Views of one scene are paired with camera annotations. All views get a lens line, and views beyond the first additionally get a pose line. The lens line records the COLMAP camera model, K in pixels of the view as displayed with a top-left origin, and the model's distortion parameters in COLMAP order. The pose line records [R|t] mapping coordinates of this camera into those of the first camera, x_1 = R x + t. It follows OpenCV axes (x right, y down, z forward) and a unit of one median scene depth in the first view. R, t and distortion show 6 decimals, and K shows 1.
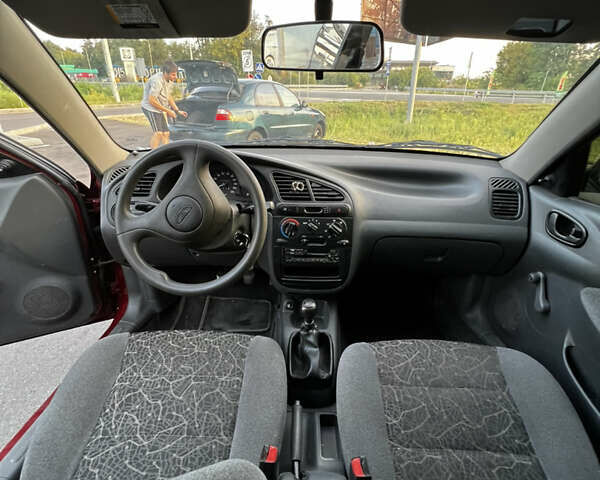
lens RADIAL K [[315.5, 0, 300.0], [0, 315.5, 240.0], [0, 0, 1]] dist [0.014125, -0.000424]
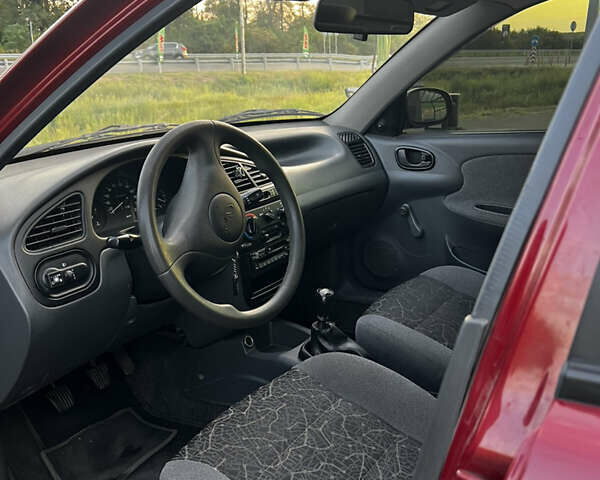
lens RADIAL K [[599.7, 0, 300.0], [0, 599.7, 240.0], [0, 0, 1]] dist [0.080544, -0.211350]
pose [[0.516889, -0.268506, 0.812854, -1.217527], [0.381664, 0.922224, 0.061935, -0.053808], [-0.766263, 0.278223, 0.579166, 0.086410]]
